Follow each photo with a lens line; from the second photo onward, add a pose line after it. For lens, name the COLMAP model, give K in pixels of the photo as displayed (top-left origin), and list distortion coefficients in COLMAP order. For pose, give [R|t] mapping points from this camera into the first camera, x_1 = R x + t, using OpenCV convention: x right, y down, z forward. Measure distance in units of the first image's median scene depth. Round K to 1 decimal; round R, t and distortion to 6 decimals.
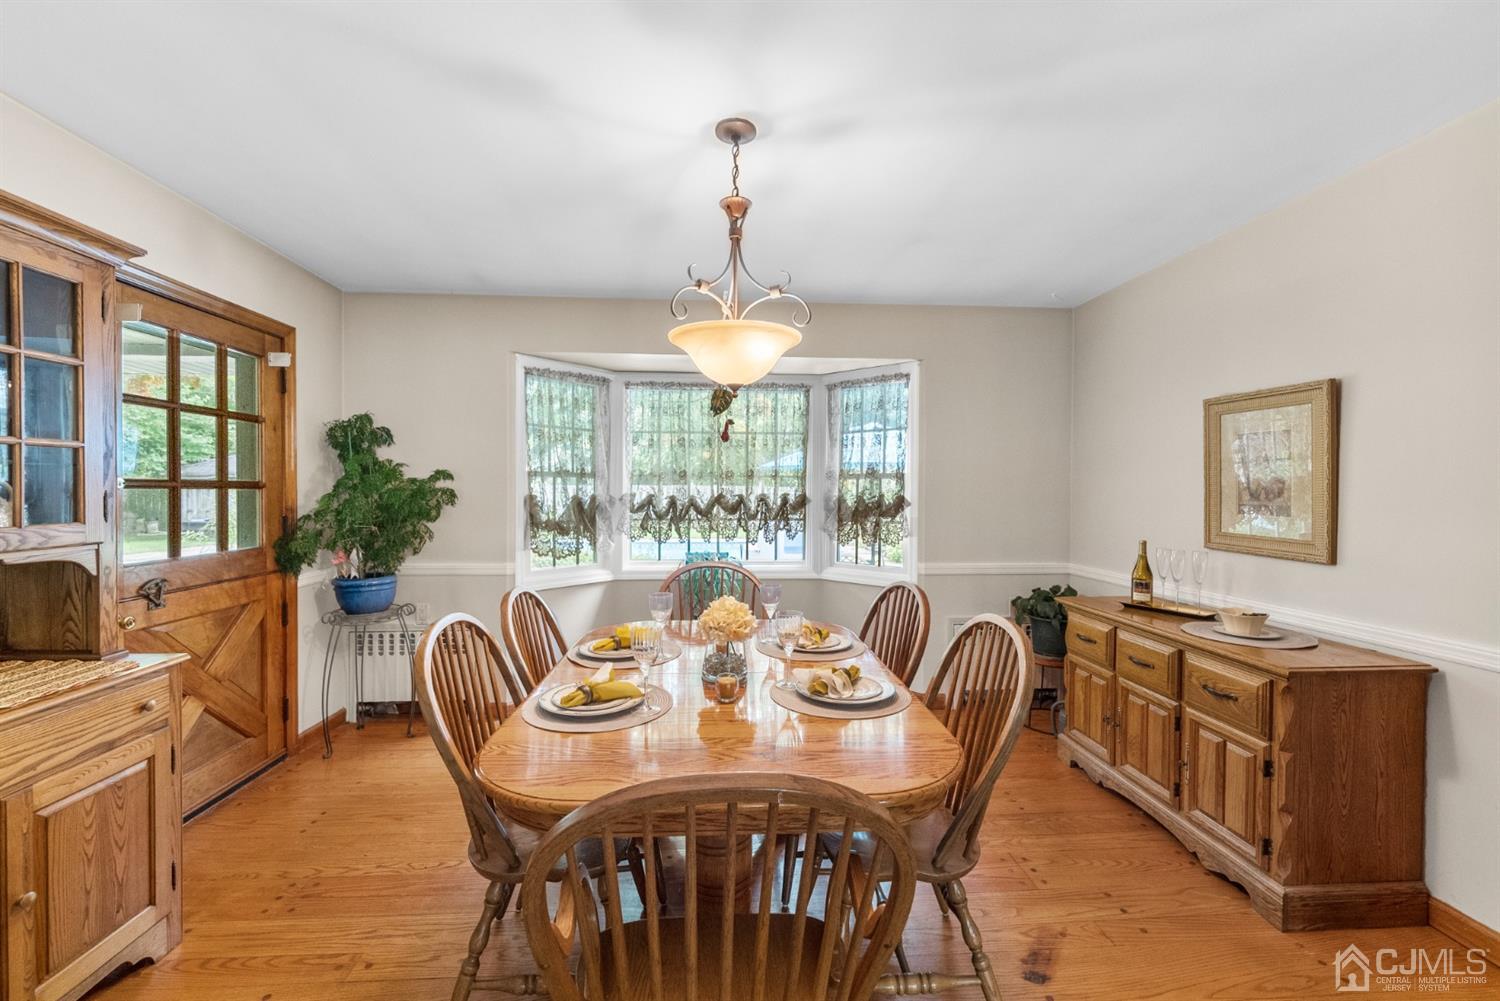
lens RADIAL K [[607.2, 0, 745.0], [0, 607.2, 501.9], [0, 0, 1]] dist [0.001240, 0.000432]
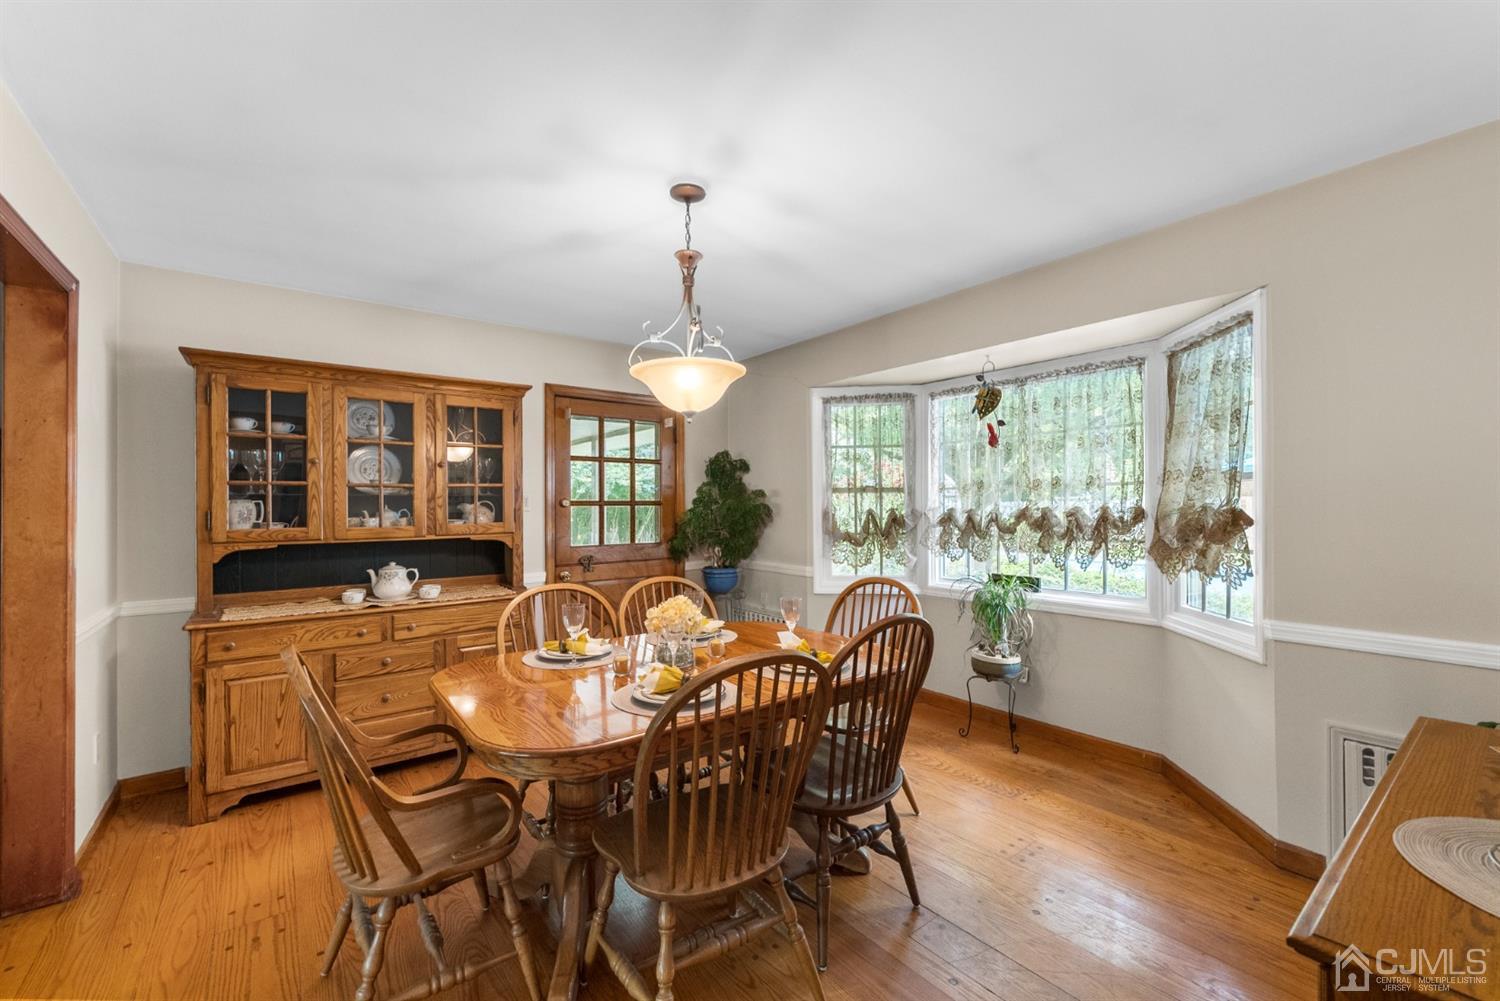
lens RADIAL K [[612.3, 0, 744.0], [0, 612.3, 505.5], [0, 0, 1]] dist [-0.003003, -0.000233]
pose [[0.559645, -0.005509, -0.828714, 0.486373], [-0.007865, 0.999898, -0.011958, -0.002654], [0.828695, 0.013210, 0.559544, 0.217303]]
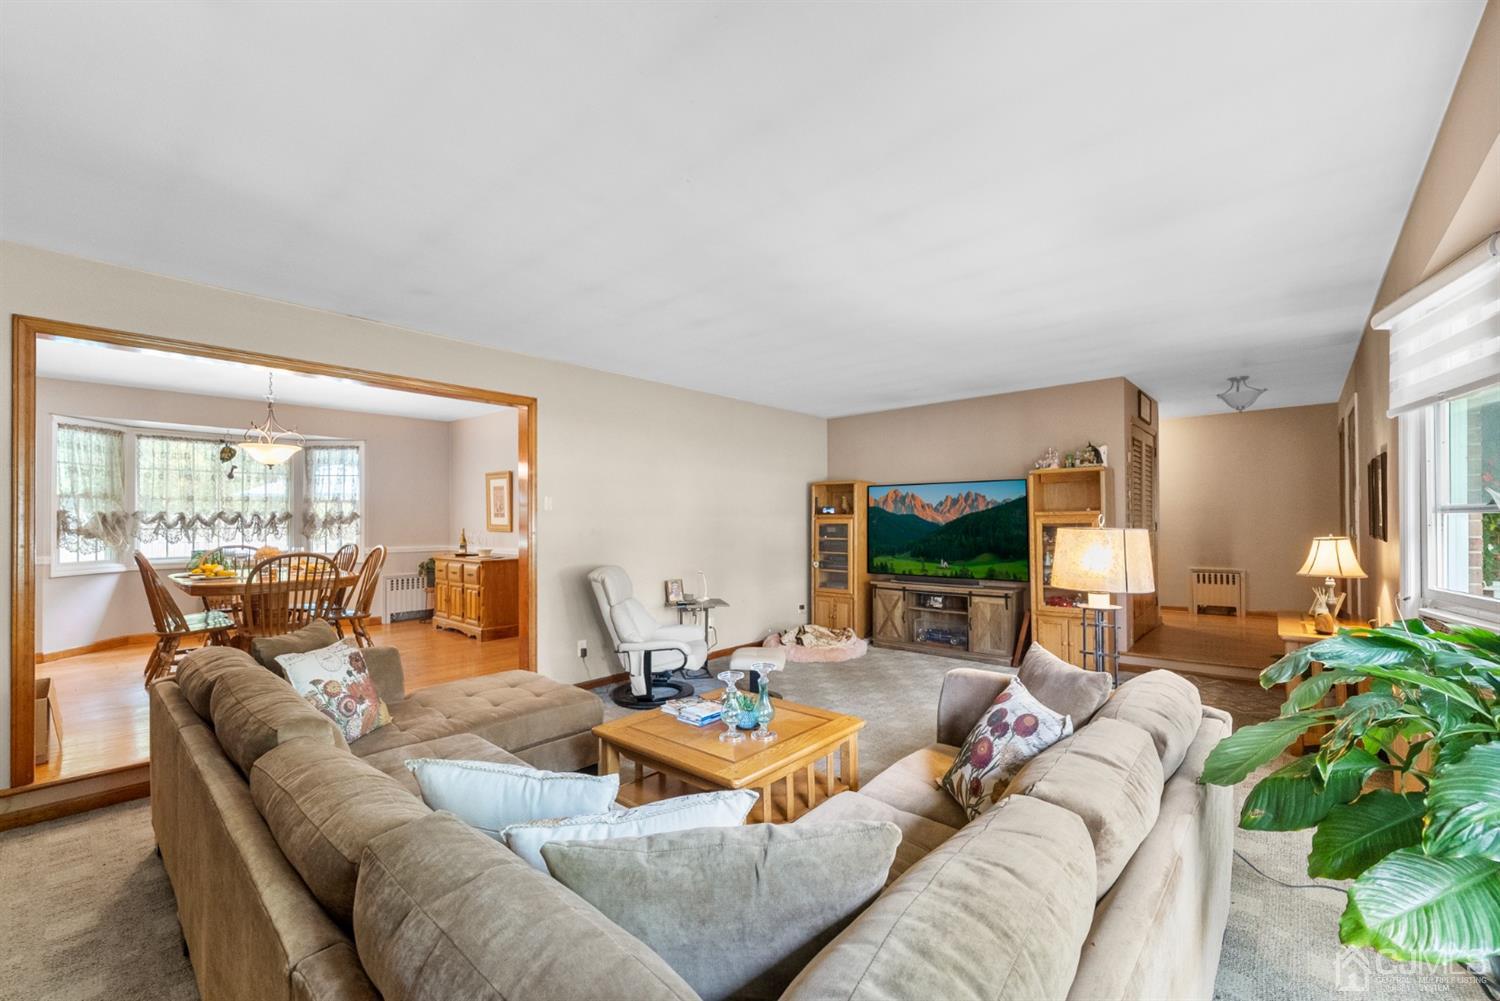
lens RADIAL K [[623.4, 0, 745.8], [0, 623.4, 514.8], [0, 0, 1]] dist [-0.002142, -0.000546]
pose [[0.707815, 0.001049, 0.706397, -0.234518], [0.018031, 0.999646, -0.019552, 0.055063], [-0.706168, 0.026577, 0.707546, -1.161877]]
